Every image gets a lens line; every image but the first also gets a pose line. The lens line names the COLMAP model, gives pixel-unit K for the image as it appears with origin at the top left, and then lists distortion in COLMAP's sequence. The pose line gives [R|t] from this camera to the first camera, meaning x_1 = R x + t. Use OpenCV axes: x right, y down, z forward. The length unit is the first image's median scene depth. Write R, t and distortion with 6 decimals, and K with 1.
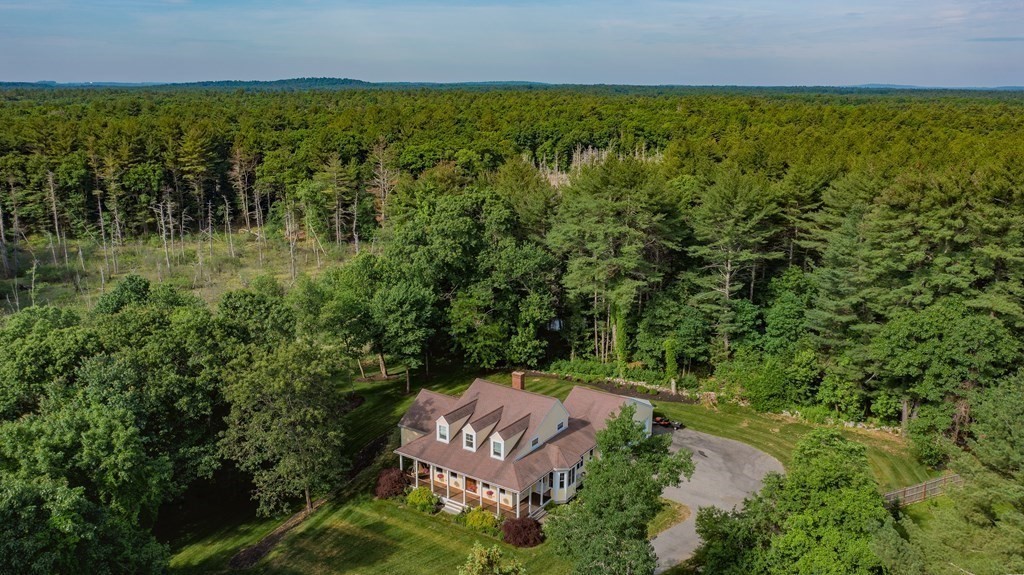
lens RADIAL K [[785.7, 0, 511.1], [0, 785.7, 289.1], [0, 0, 1]] dist [-0.058907, -0.000916]
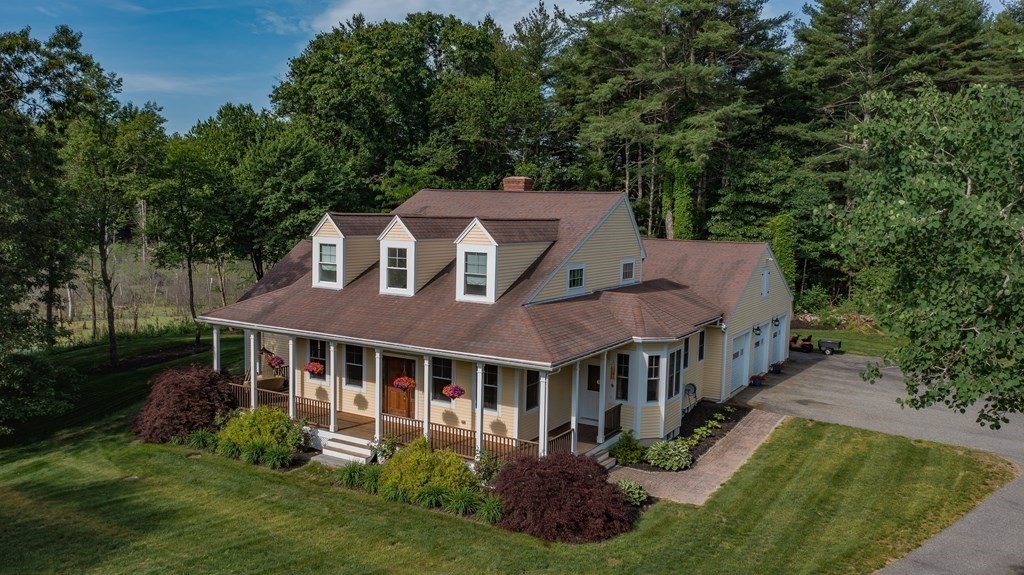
lens RADIAL K [[785.7, 0, 512.9], [0, 785.7, 286.0], [0, 0, 1]] dist [-0.058907, -0.000916]
pose [[0.997941, 0.013986, 0.062596, -0.022294], [-0.004988, 0.989904, -0.141654, 0.252362], [-0.063946, 0.141050, 0.987935, 0.638615]]
